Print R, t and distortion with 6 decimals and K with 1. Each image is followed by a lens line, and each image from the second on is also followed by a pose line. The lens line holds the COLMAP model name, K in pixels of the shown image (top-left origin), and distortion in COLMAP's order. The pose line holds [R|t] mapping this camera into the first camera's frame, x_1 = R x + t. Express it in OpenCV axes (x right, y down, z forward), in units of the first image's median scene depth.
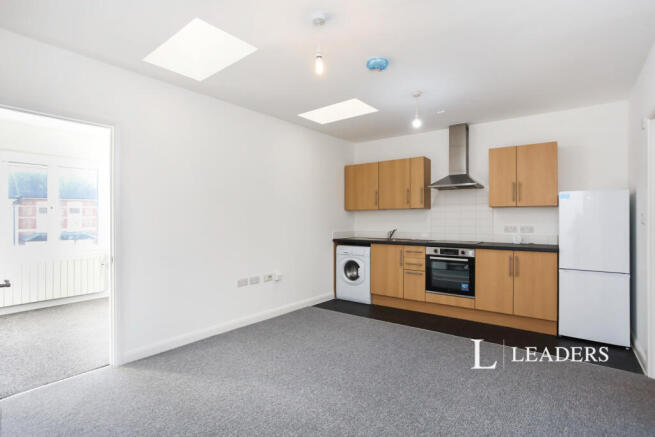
lens RADIAL K [[328.6, 0, 327.5], [0, 328.6, 218.5], [0, 0, 1]] dist [0.000053, 0.000346]
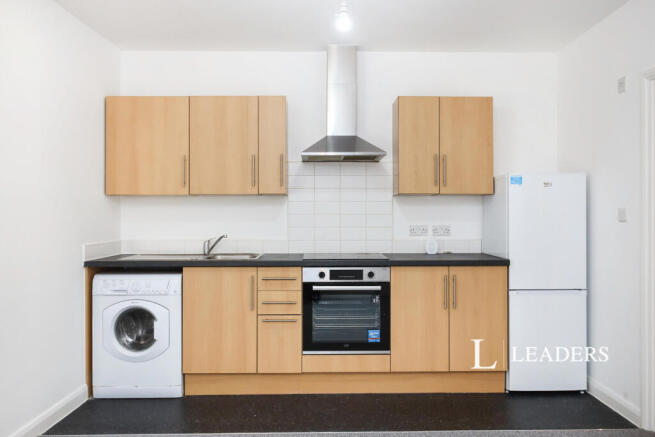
lens RADIAL K [[547.1, 0, 328.0], [0, 547.1, 205.1], [0, 0, 1]] dist [-0.001700, 0.003935]
pose [[0.794552, 0.006530, 0.607161, -0.201441], [0.000801, 0.999930, -0.011802, -0.003848], [-0.607196, 0.009864, 0.794491, 0.282298]]
